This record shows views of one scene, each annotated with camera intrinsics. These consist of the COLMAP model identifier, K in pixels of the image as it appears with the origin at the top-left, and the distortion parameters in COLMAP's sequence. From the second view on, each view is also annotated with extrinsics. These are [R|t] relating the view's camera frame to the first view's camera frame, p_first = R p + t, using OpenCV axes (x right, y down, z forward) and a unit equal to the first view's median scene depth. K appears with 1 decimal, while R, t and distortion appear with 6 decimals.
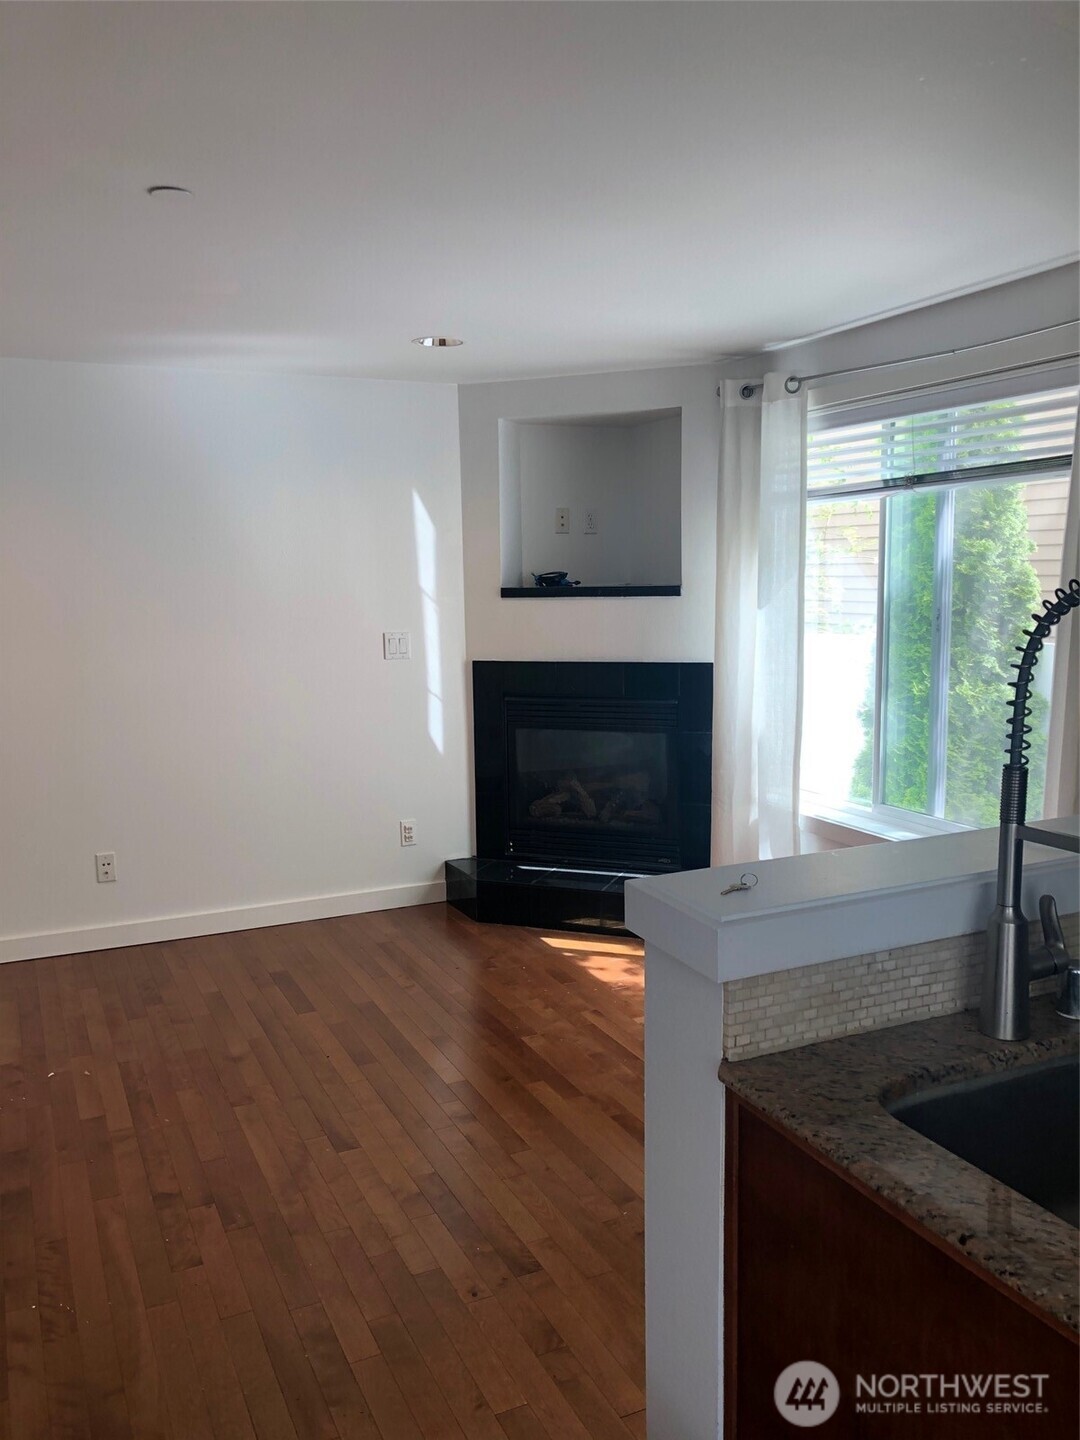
lens RADIAL K [[1178.6, 0, 536.8], [0, 1178.6, 720.1], [0, 0, 1]] dist [0.034620, -0.006832]
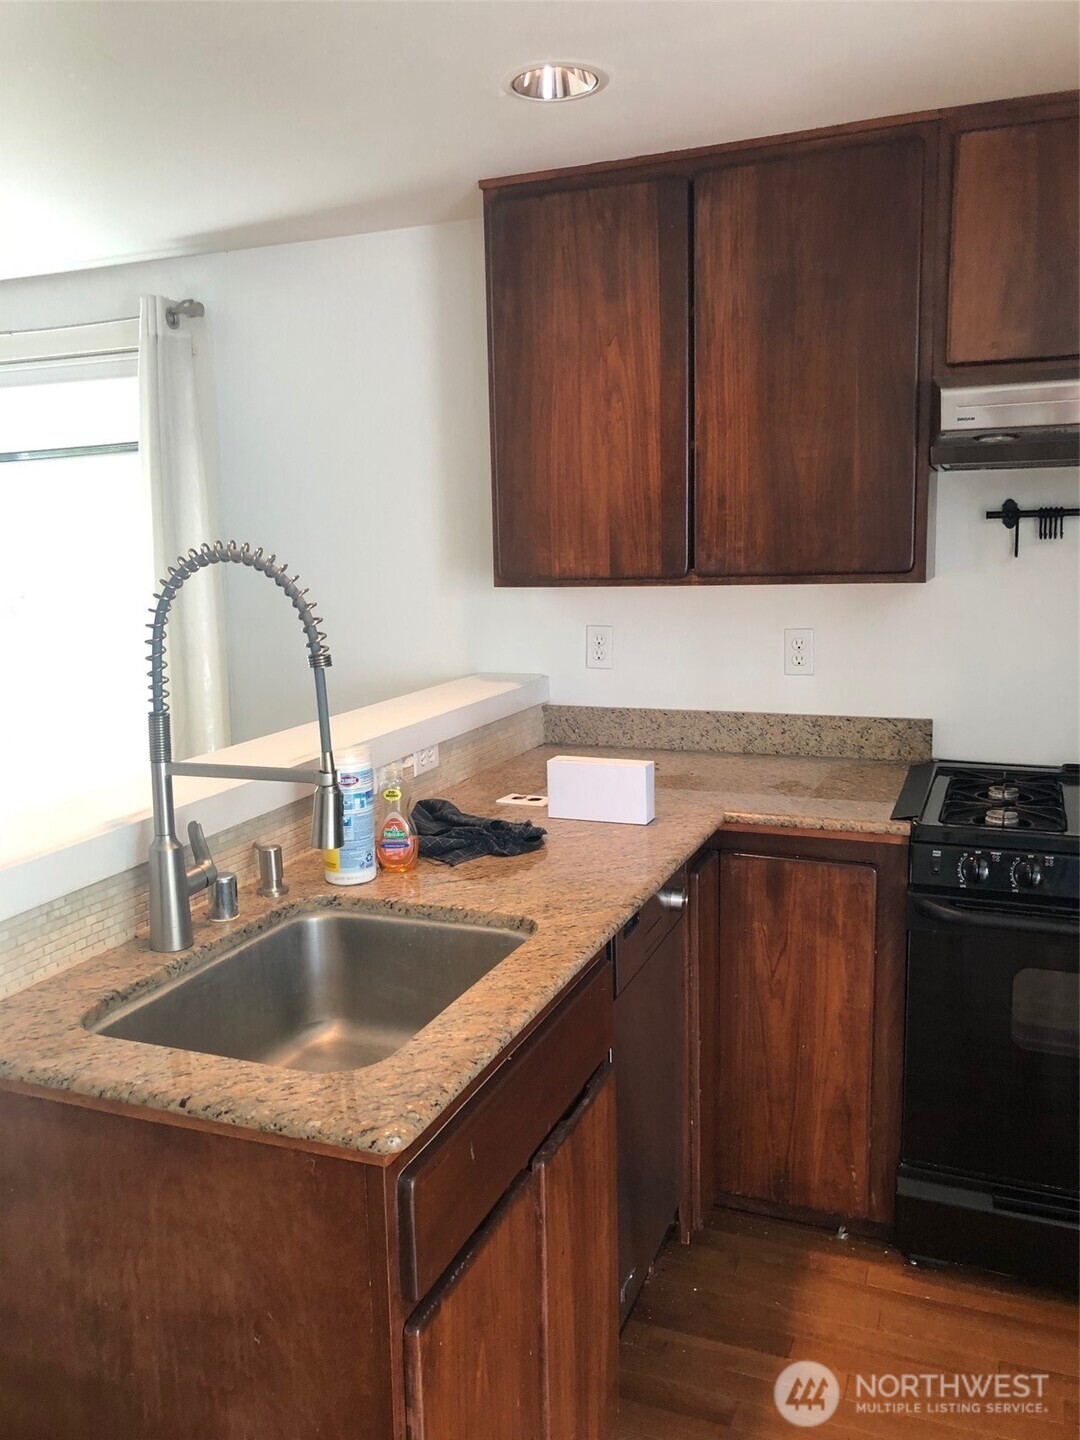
lens RADIAL K [[1178.6, 0, 534.4], [0, 1178.6, 711.0], [0, 0, 1]] dist [0.034620, -0.006832]
pose [[0.725140, -0.100958, 0.681160, -0.111228], [0.096705, 0.994321, 0.044425, 0.021335], [-0.681777, 0.033657, 0.730785, -0.082782]]
